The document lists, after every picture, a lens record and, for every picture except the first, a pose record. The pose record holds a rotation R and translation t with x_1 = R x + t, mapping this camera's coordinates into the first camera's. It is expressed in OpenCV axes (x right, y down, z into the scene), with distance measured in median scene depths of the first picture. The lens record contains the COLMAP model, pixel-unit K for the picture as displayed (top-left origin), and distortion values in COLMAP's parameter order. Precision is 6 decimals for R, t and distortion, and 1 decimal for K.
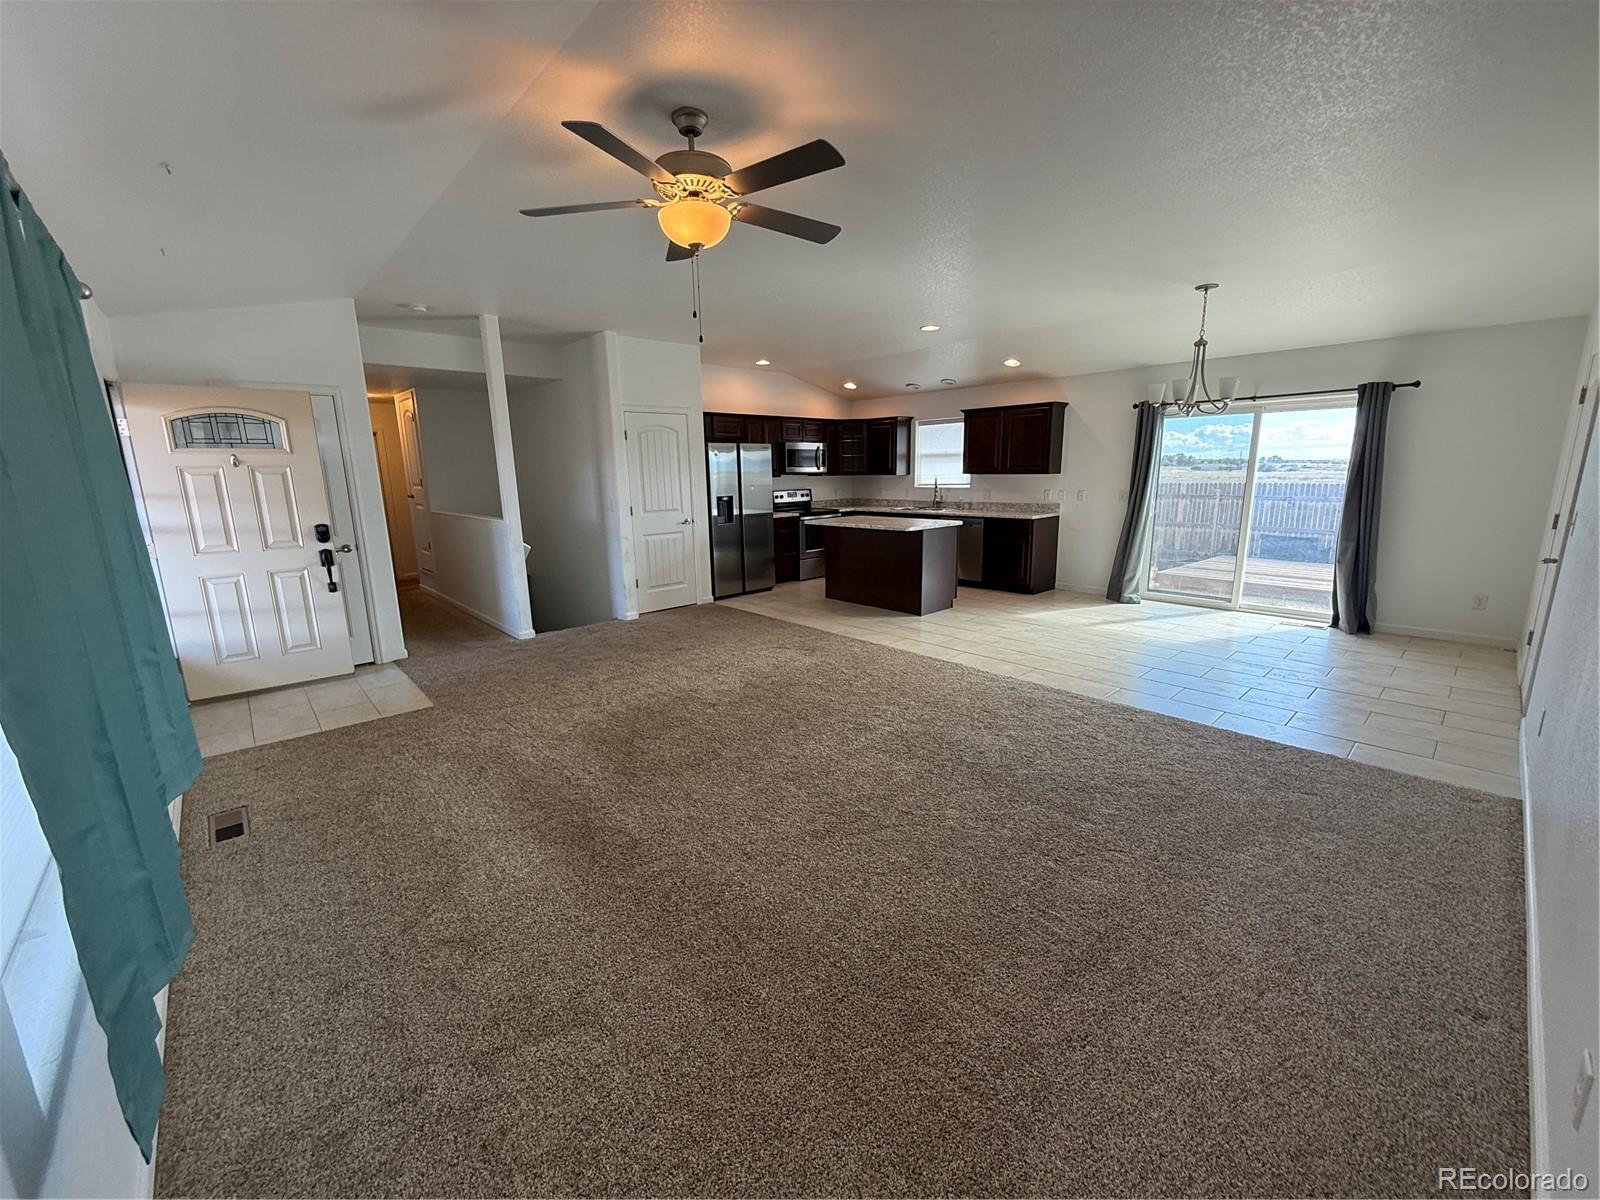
lens RADIAL K [[638.0, 0, 803.6], [0, 638.0, 598.2], [0, 0, 1]] dist [0.000716, -0.000030]
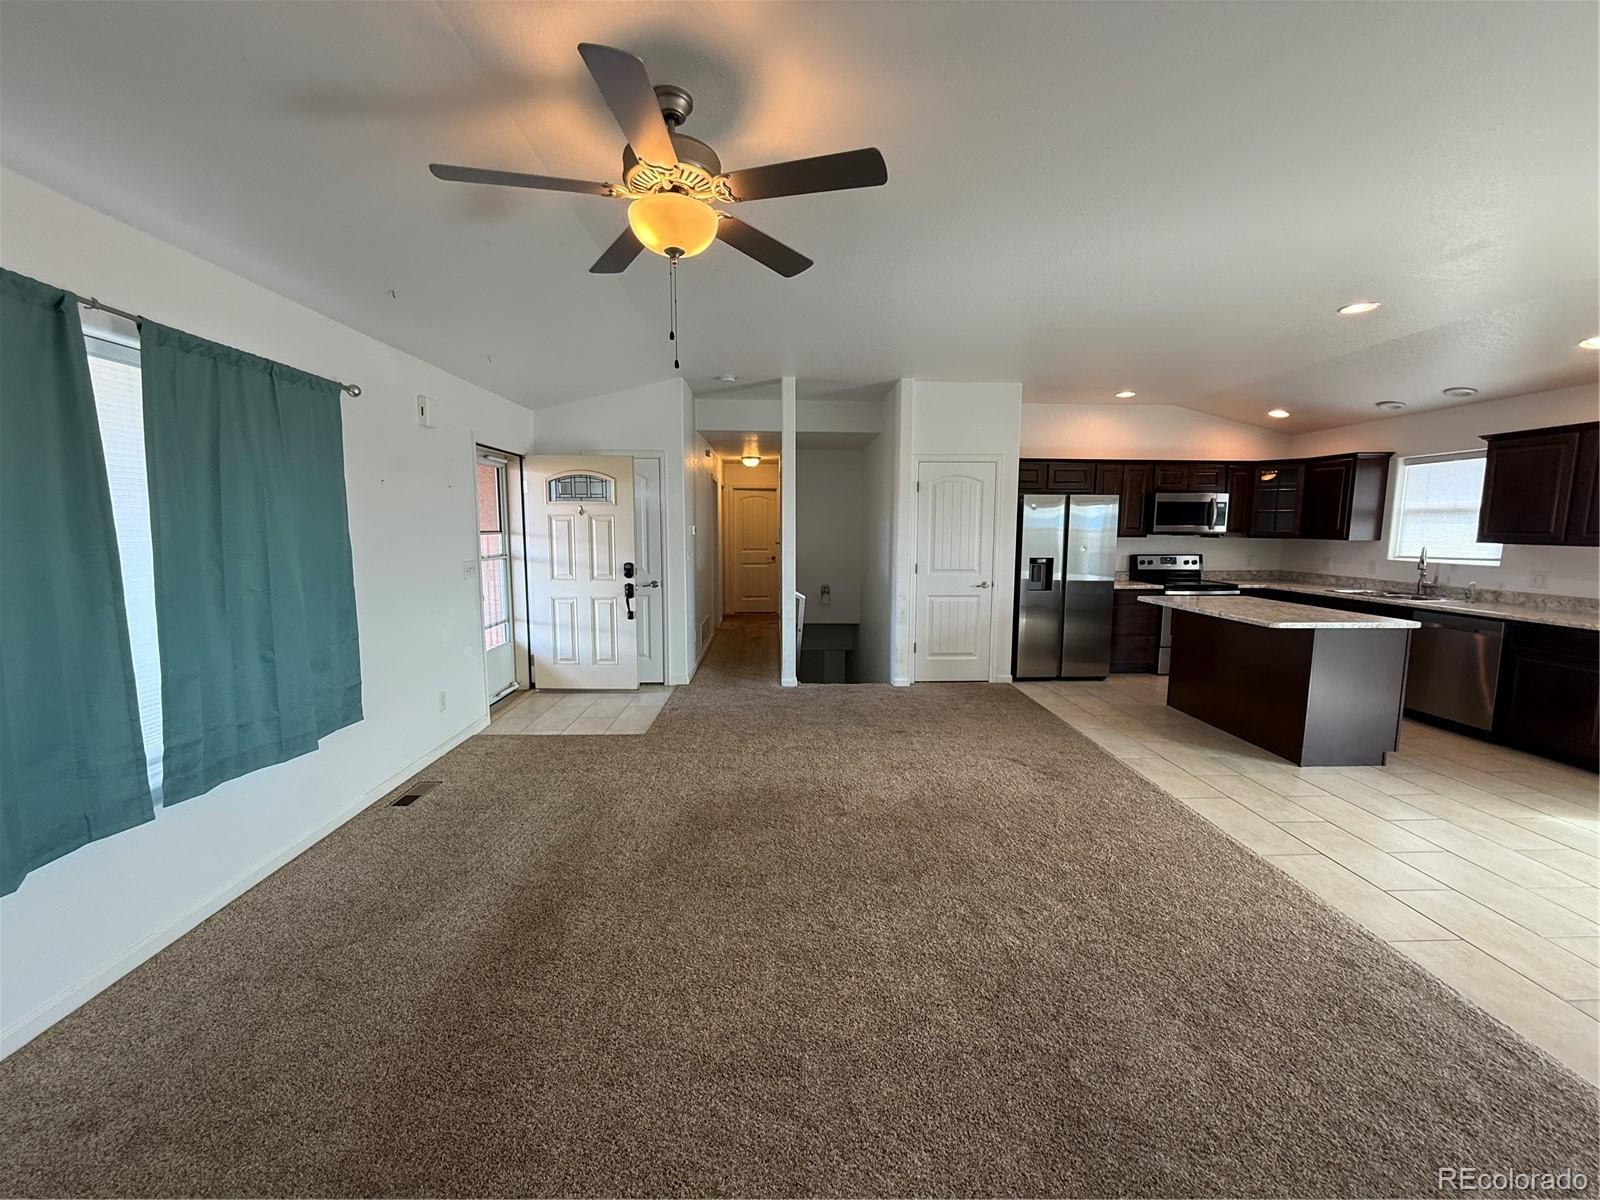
lens RADIAL K [[638.8, 0, 802.0], [0, 638.8, 596.0], [0, 0, 1]] dist [0.000025, -0.000159]
pose [[0.762690, 0.092422, -0.640126, 0.177741], [-0.146575, 0.988685, -0.031892, -0.040366], [0.629936, 0.118150, 0.767608, 0.181761]]
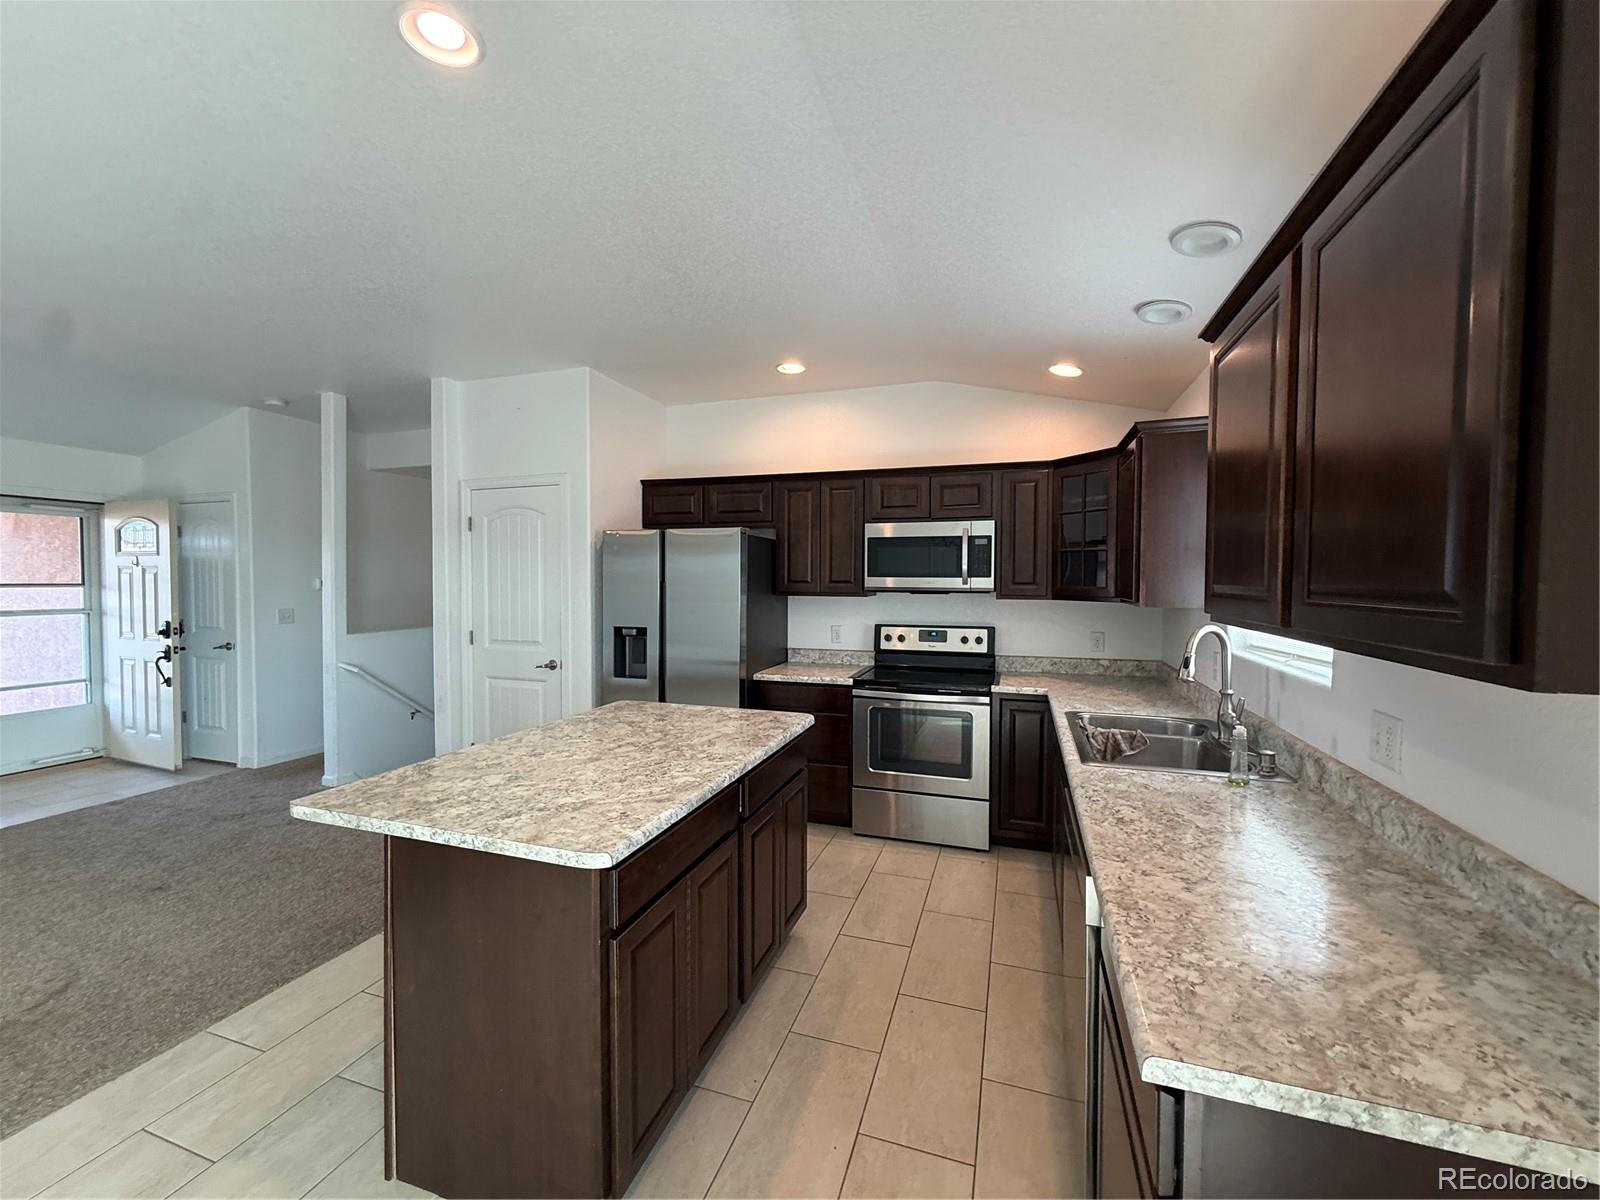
lens RADIAL K [[638.0, 0, 803.6], [0, 638.0, 598.2], [0, 0, 1]] dist [0.000716, -0.000030]
pose [[0.480419, 0.045584, -0.875854, 0.421493], [-0.186584, 0.981100, -0.051282, -0.187779], [0.856962, 0.188057, 0.479844, 0.885925]]
